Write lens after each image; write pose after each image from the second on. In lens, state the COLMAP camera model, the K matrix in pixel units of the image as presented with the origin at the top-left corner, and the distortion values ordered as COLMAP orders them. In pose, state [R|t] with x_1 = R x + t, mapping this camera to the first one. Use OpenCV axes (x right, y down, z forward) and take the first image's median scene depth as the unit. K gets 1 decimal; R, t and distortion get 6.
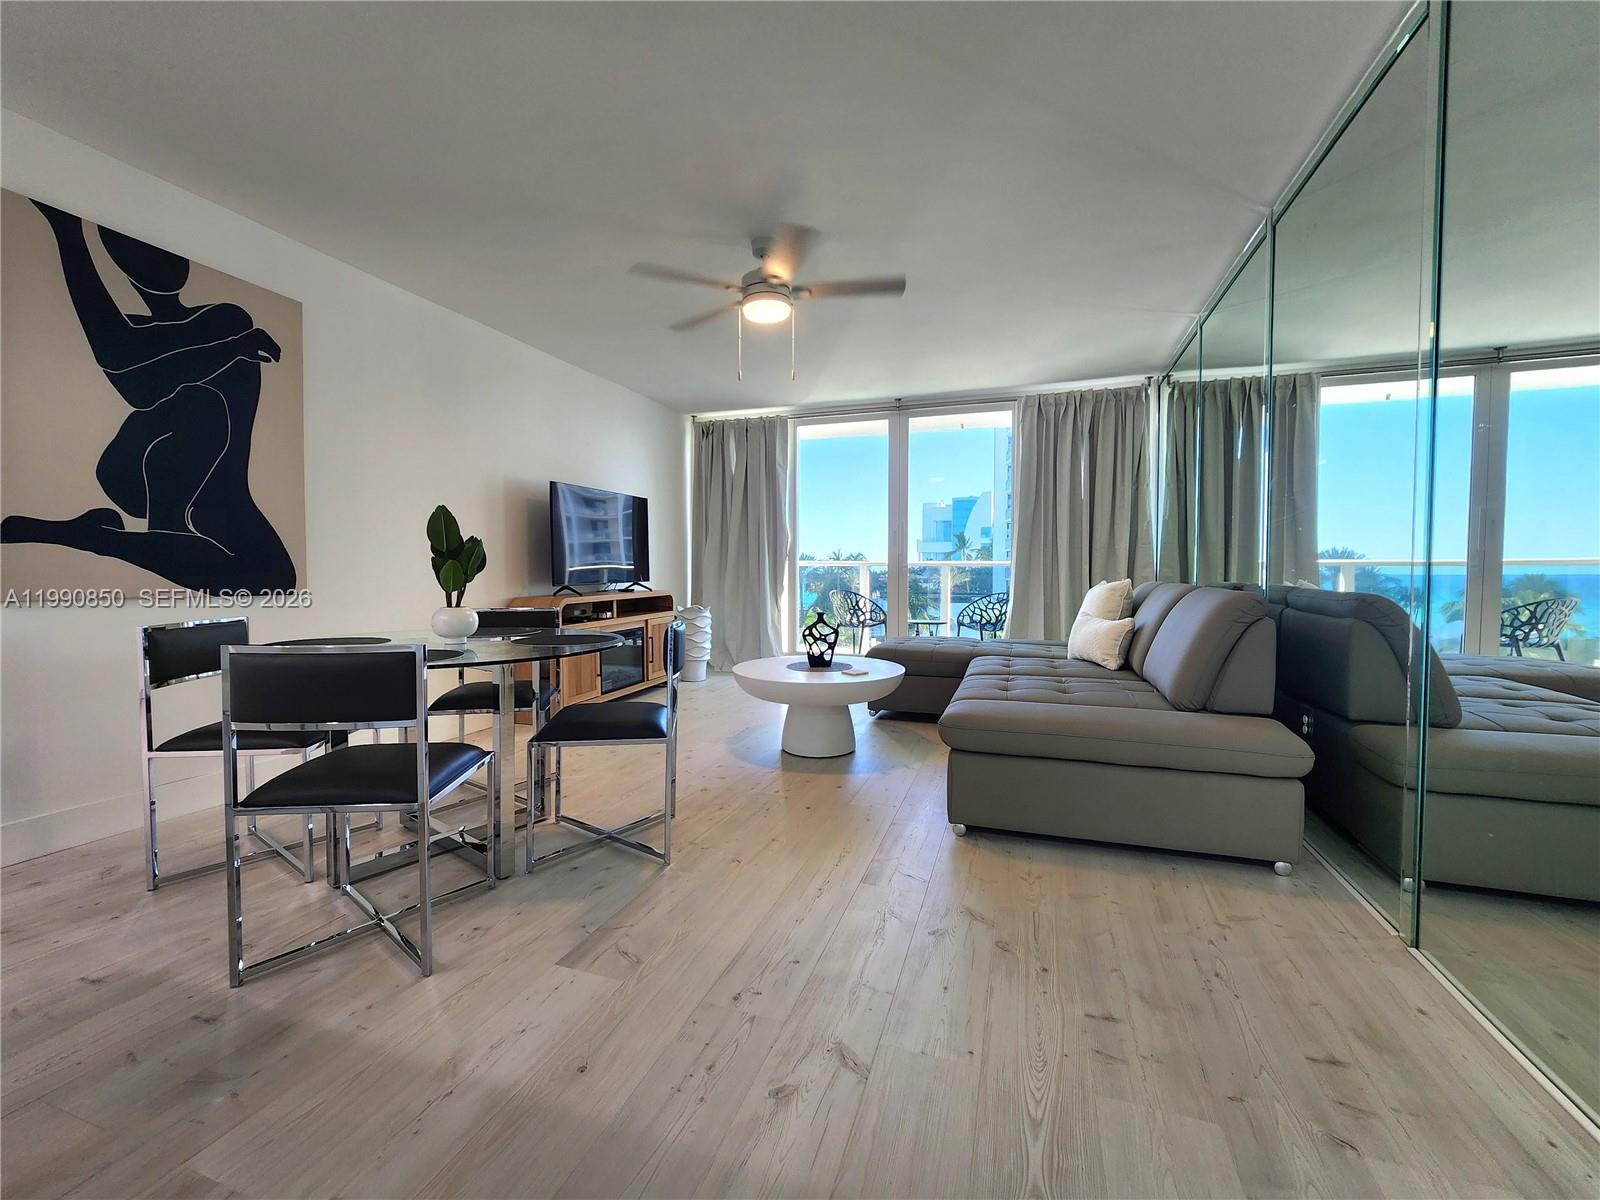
lens RADIAL K [[661.2, 0, 800.0], [0, 661.2, 588.4], [0, 0, 1]] dist [-0.006535, 0.005500]
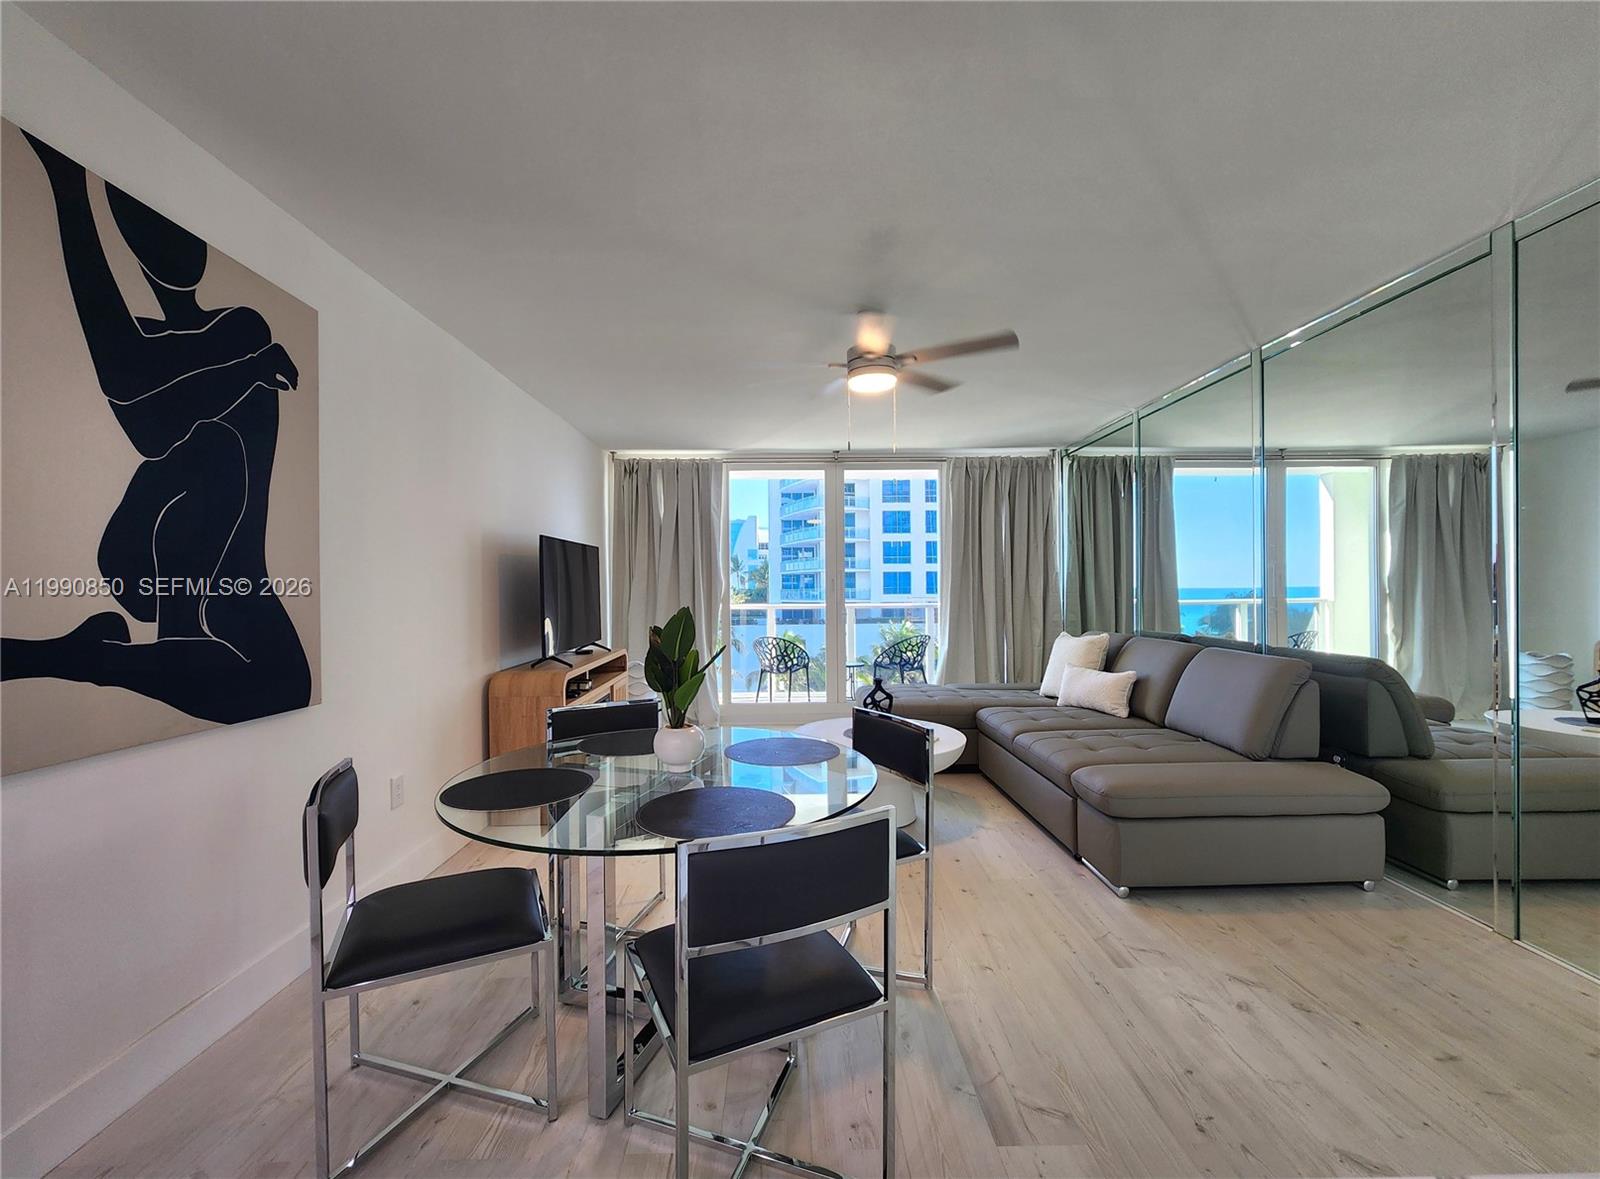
lens RADIAL K [[658.5, 0, 800.0], [0, 658.5, 589.5], [0, 0, 1]] dist [0.001496, 0.000265]
pose [[0.938496, -0.008904, 0.345176, -0.446586], [0.019009, 0.999484, -0.025900, -0.079671], [-0.344768, 0.030868, 0.938180, 0.112377]]
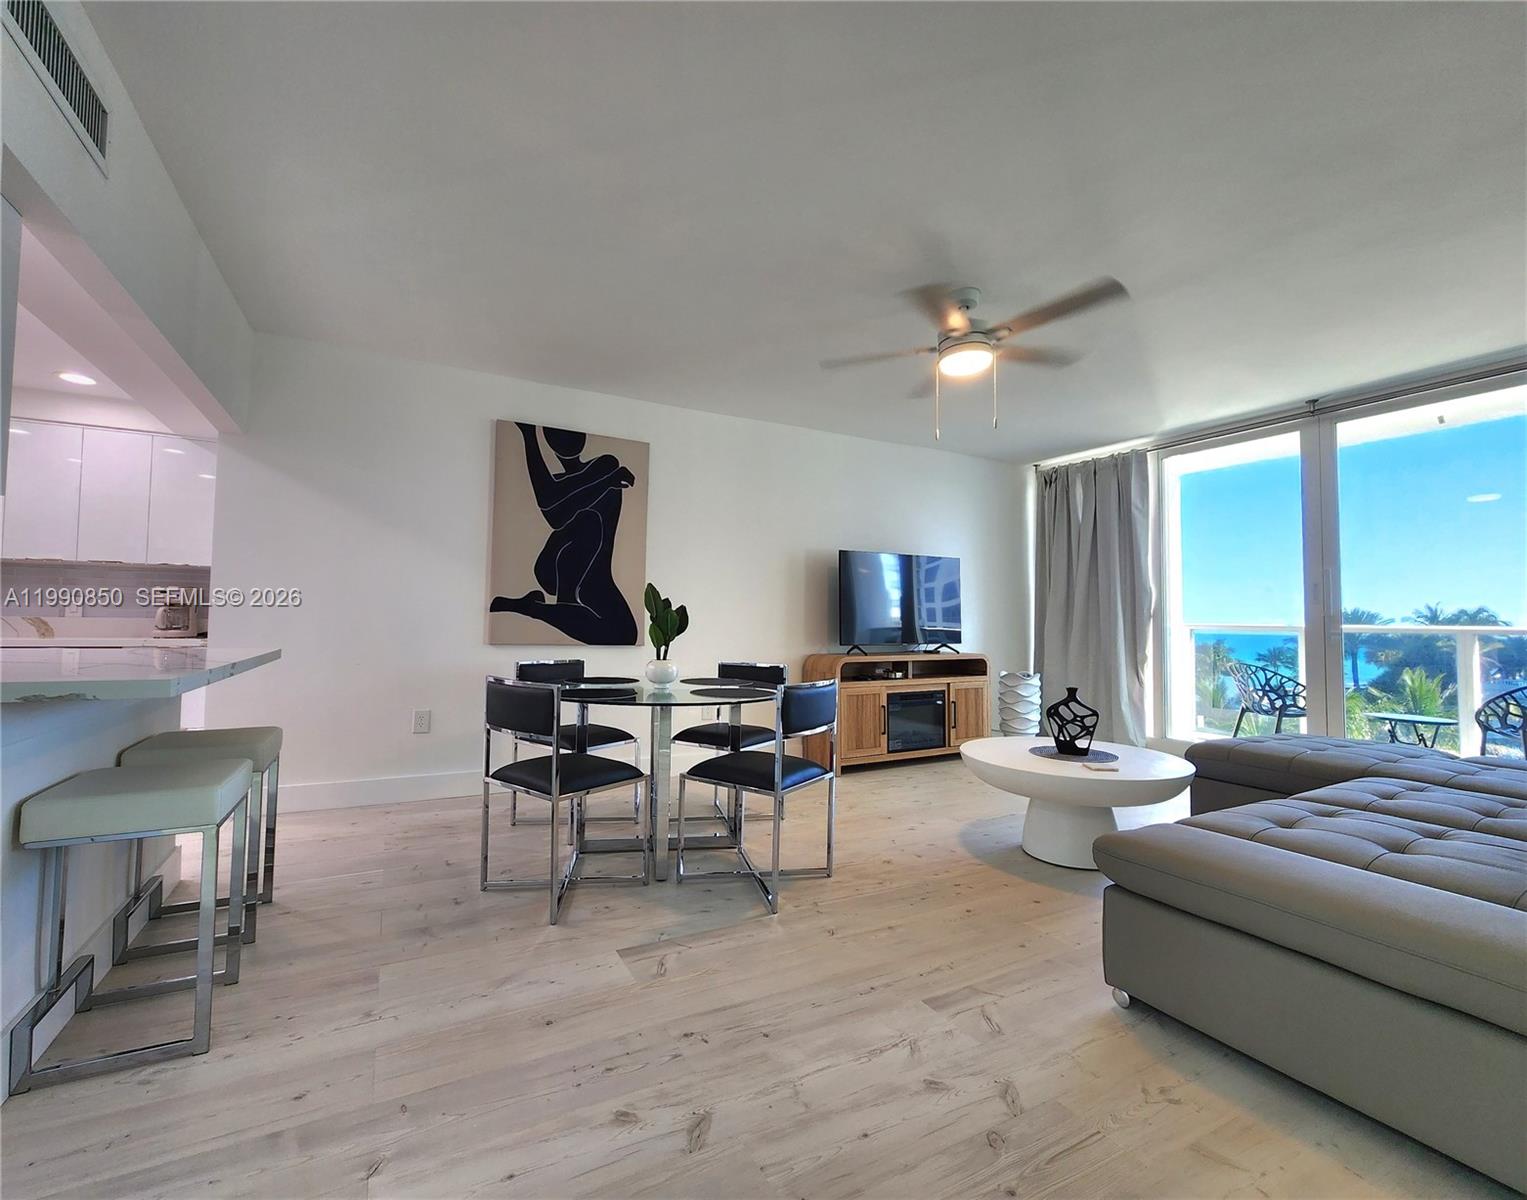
lens RADIAL K [[662.6, 0, 727.2], [0, 662.6, 588.4], [0, 0, 1]] dist [-0.000526, -0.000529]
pose [[0.716404, -0.025754, -0.697210, 0.325540], [-0.034029, 0.996839, -0.071787, -0.015283], [0.696855, 0.075154, 0.713264, 0.096433]]
